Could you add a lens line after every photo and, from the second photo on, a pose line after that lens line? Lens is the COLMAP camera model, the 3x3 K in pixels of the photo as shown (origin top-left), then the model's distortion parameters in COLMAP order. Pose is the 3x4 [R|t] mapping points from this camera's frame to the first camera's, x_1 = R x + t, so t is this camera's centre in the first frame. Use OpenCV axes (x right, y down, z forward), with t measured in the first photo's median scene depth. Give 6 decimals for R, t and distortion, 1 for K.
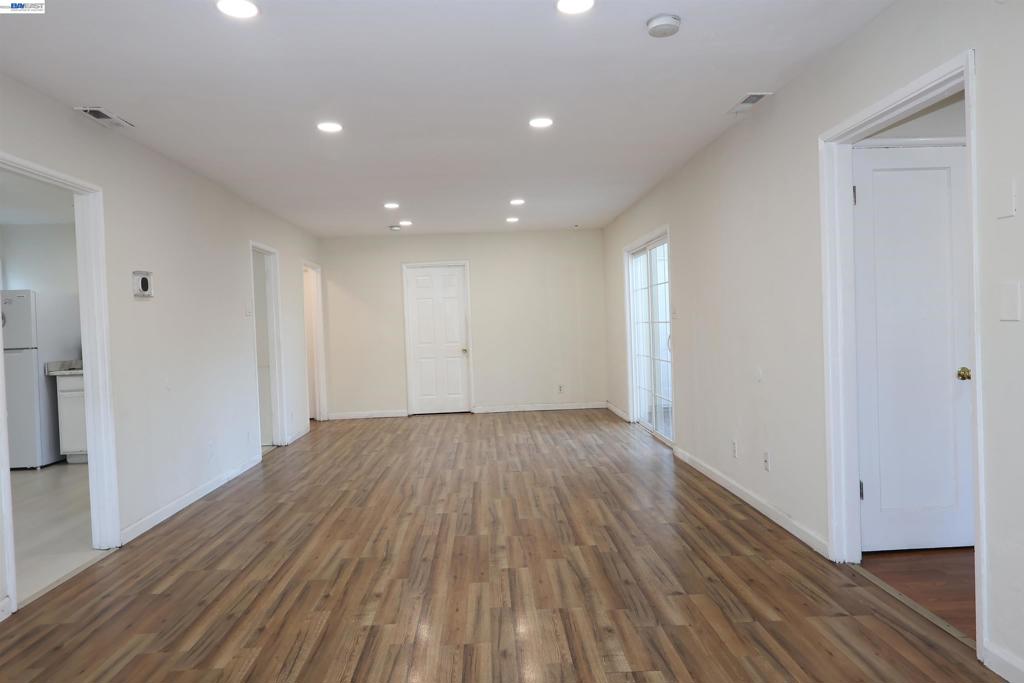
lens RADIAL K [[673.2, 0, 512.0], [0, 673.2, 341.5], [0, 0, 1]] dist [0.022603, 0.000289]
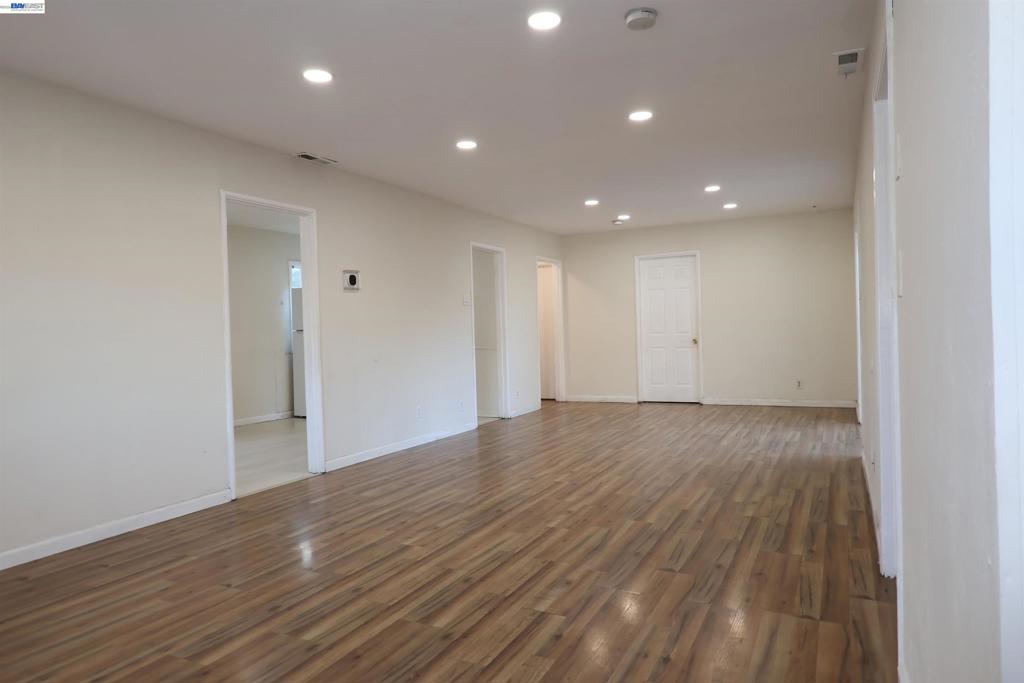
lens RADIAL K [[673.2, 0, 512.0], [0, 673.2, 341.5], [0, 0, 1]] dist [0.022603, 0.000289]
pose [[0.876743, 0.021843, -0.480462, 0.407015], [-0.017853, 0.999758, 0.012874, 0.014756], [0.480627, -0.002710, 0.876921, -0.006372]]
